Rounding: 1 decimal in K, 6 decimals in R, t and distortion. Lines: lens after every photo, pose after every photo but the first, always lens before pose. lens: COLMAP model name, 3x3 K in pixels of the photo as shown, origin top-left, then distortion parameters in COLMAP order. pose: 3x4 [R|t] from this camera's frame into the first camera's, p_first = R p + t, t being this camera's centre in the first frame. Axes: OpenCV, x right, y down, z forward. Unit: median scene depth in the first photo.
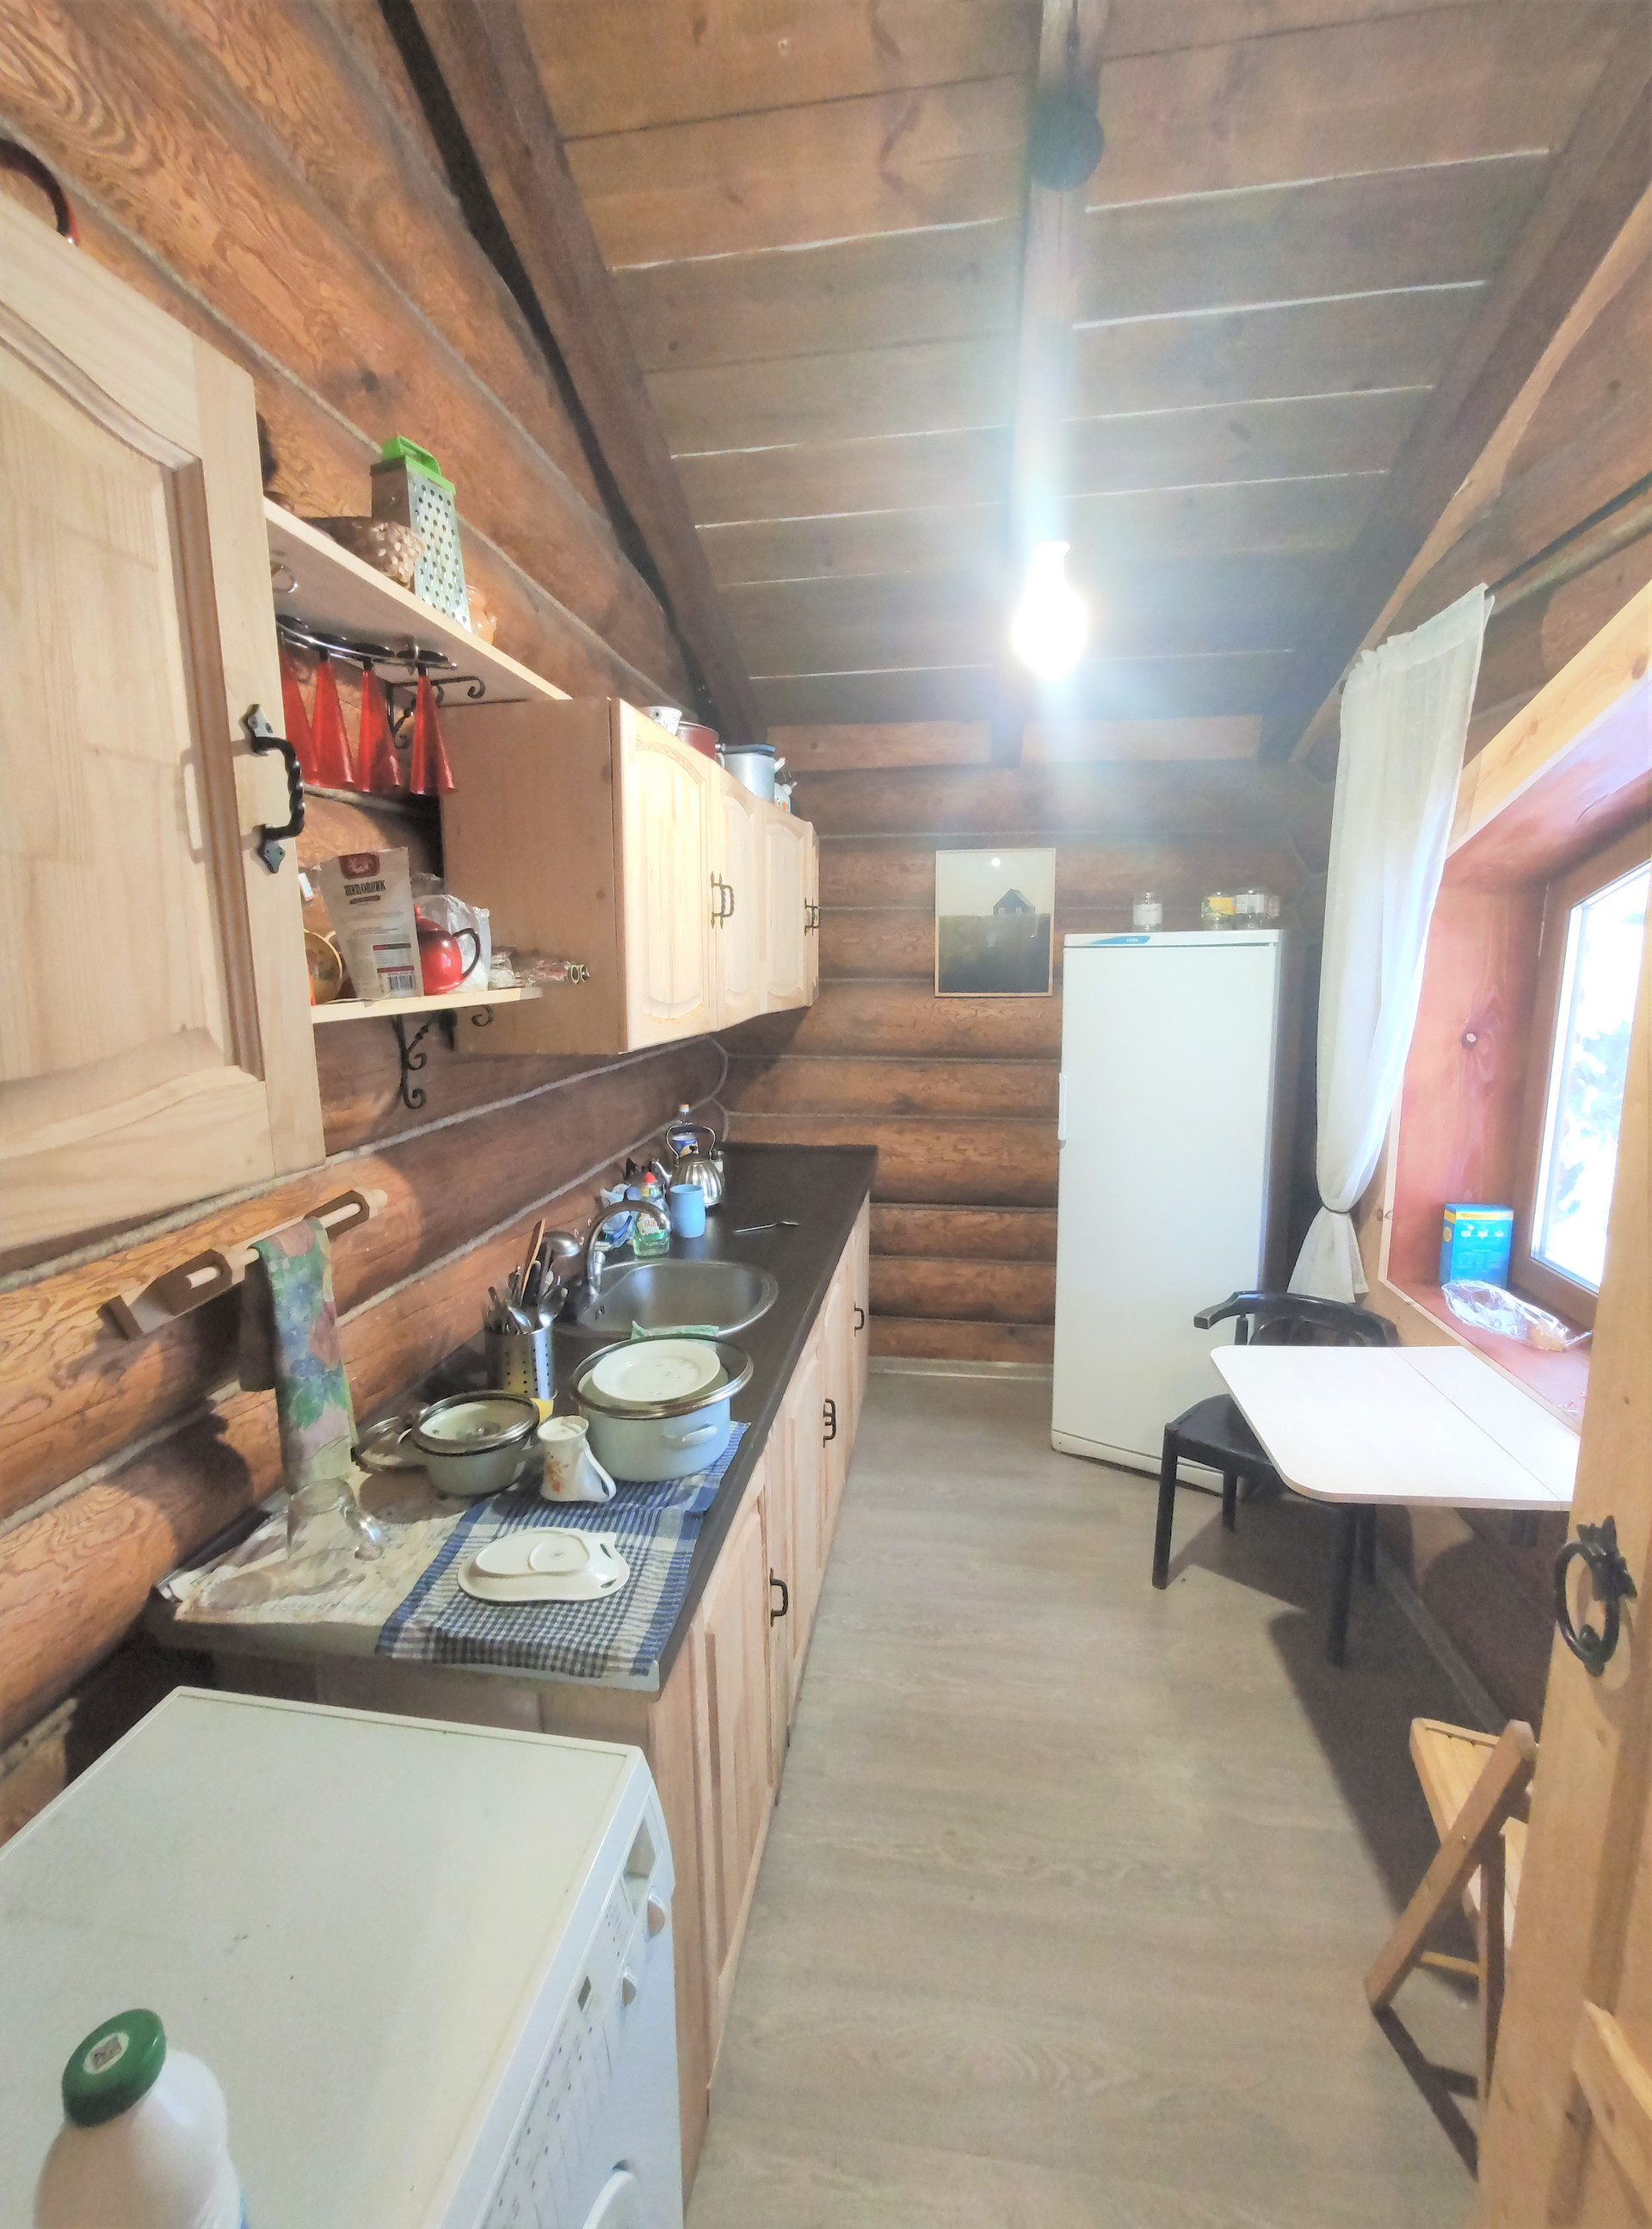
lens RADIAL K [[978.8, 0, 823.2], [0, 978.8, 1106.5], [0, 0, 1]] dist [-0.003059, 0.002714]
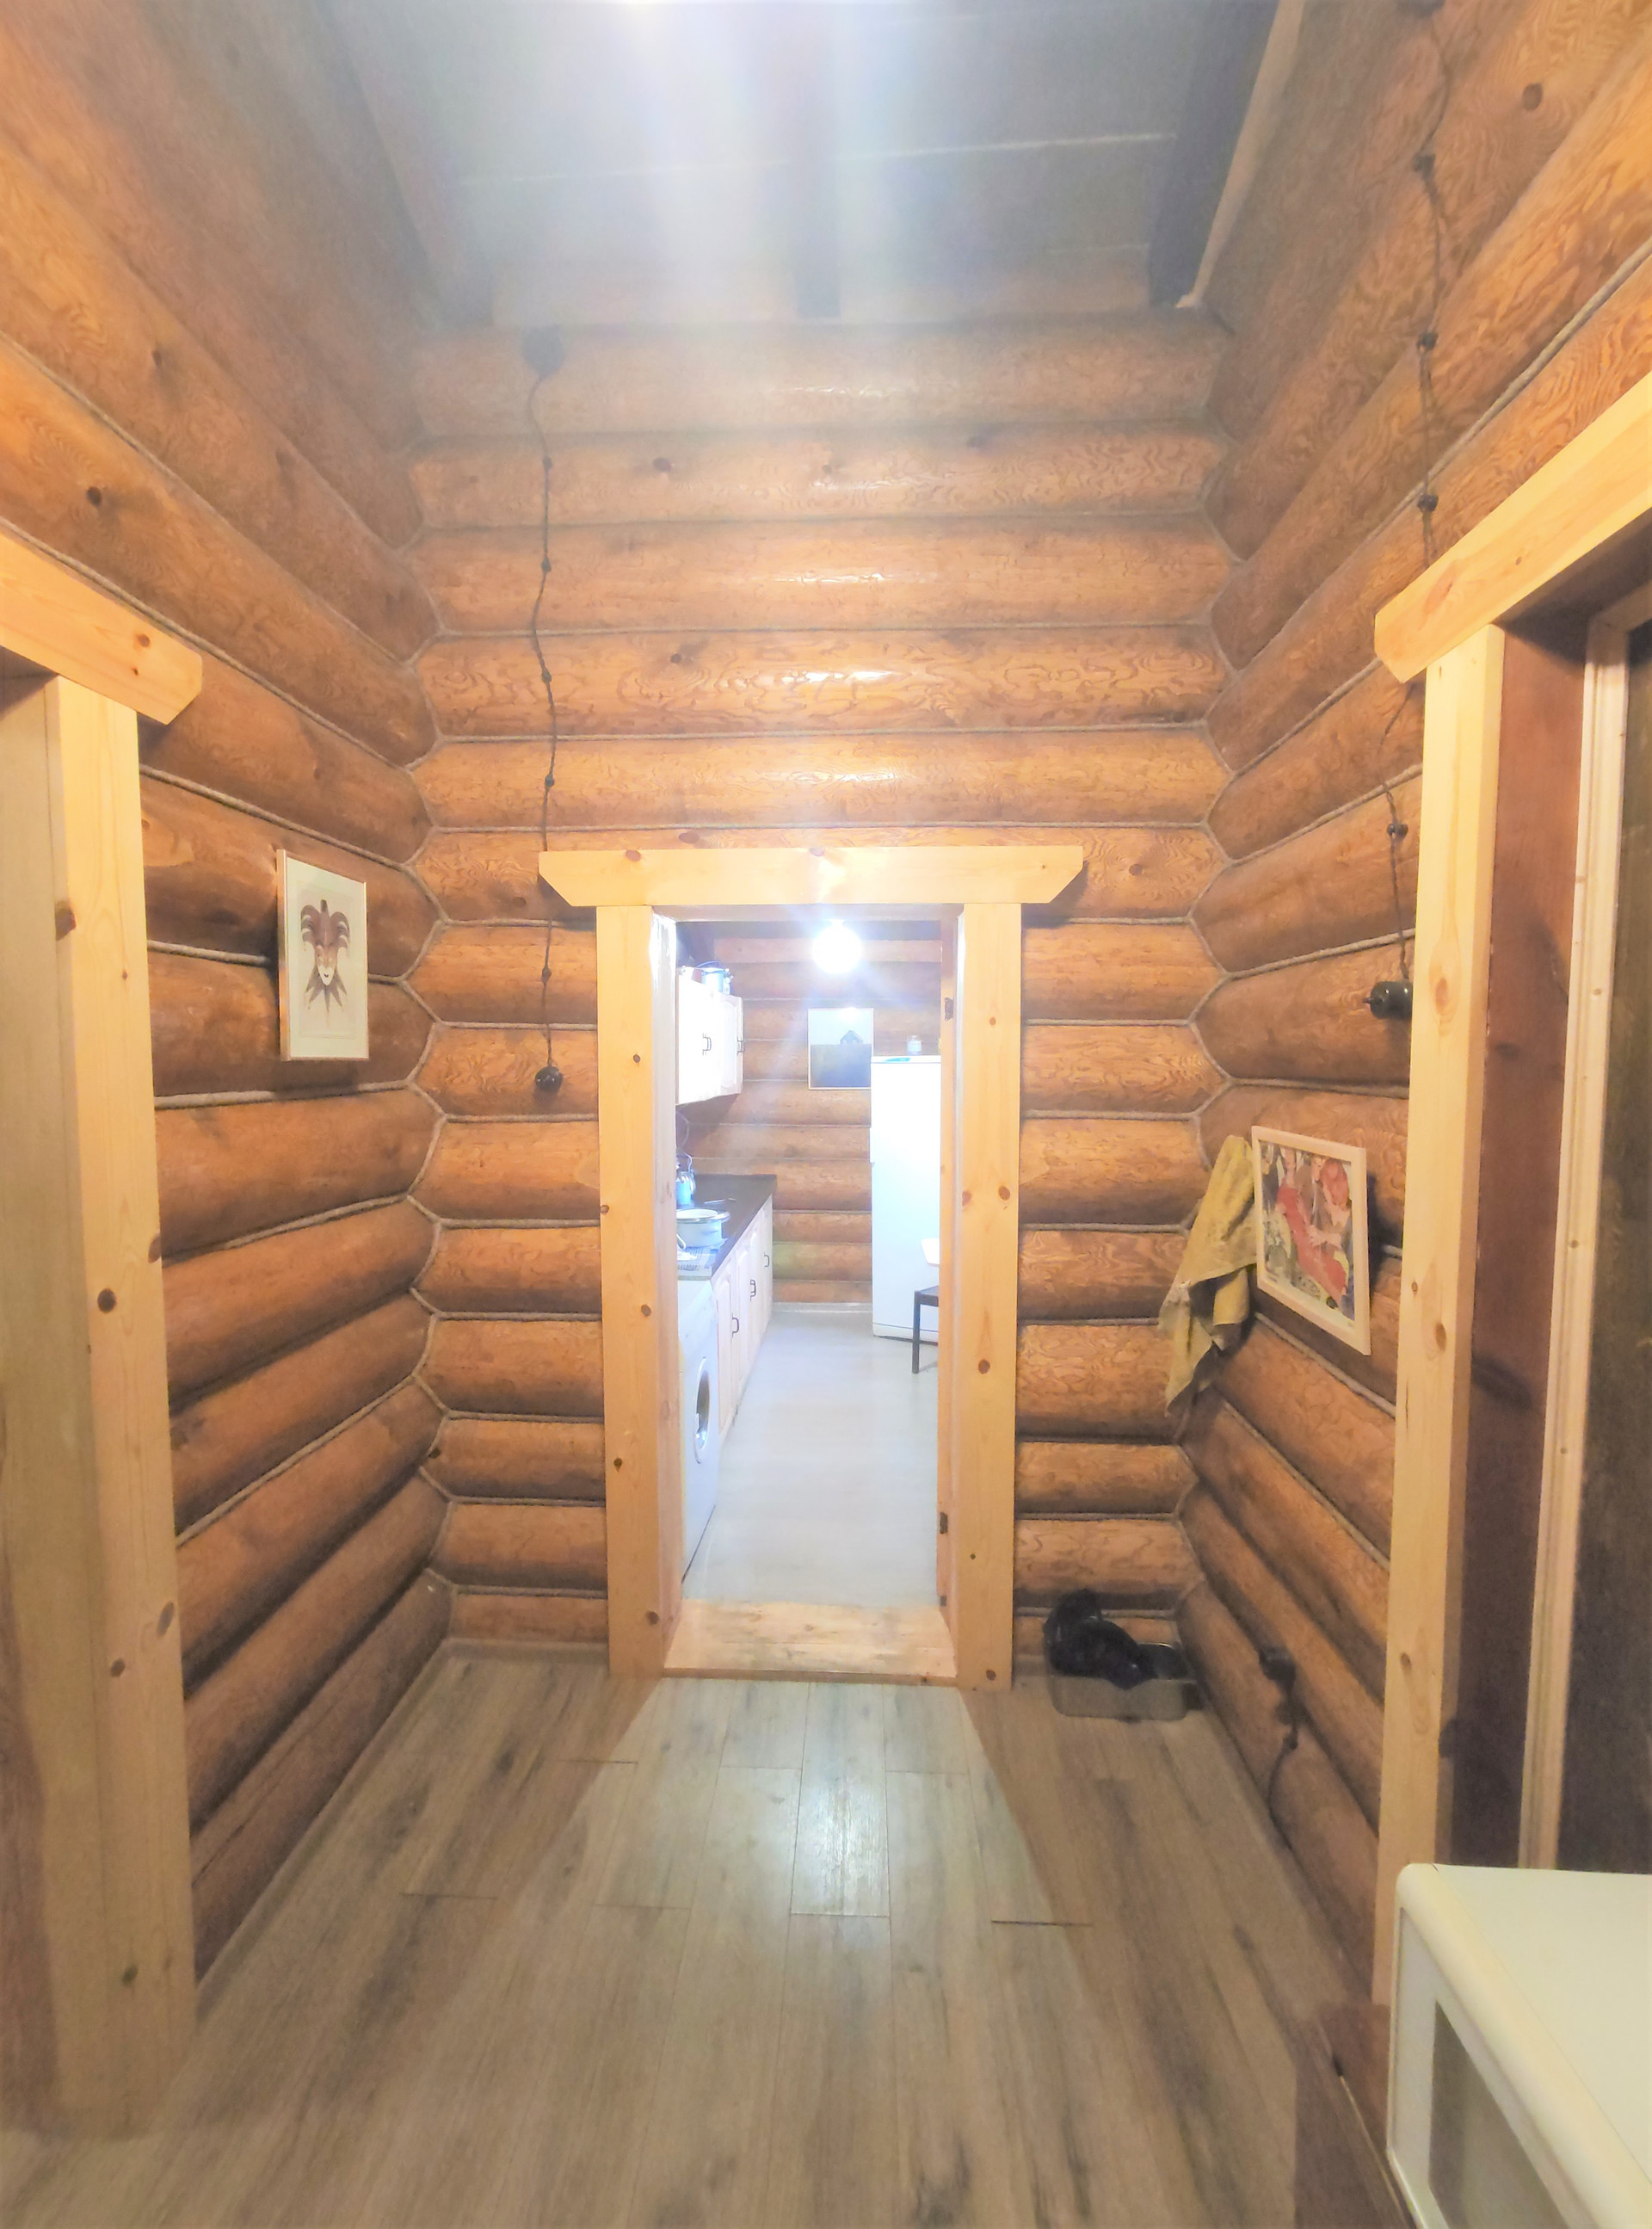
lens RADIAL K [[978.8, 0, 820.7], [0, 978.8, 1114.2], [0, 0, 1]] dist [-0.003059, 0.002714]
pose [[0.995437, -0.001534, 0.095408, -0.033389], [0.011045, 0.995002, -0.099242, 0.109522], [-0.094779, 0.099843, 0.990479, -0.760259]]
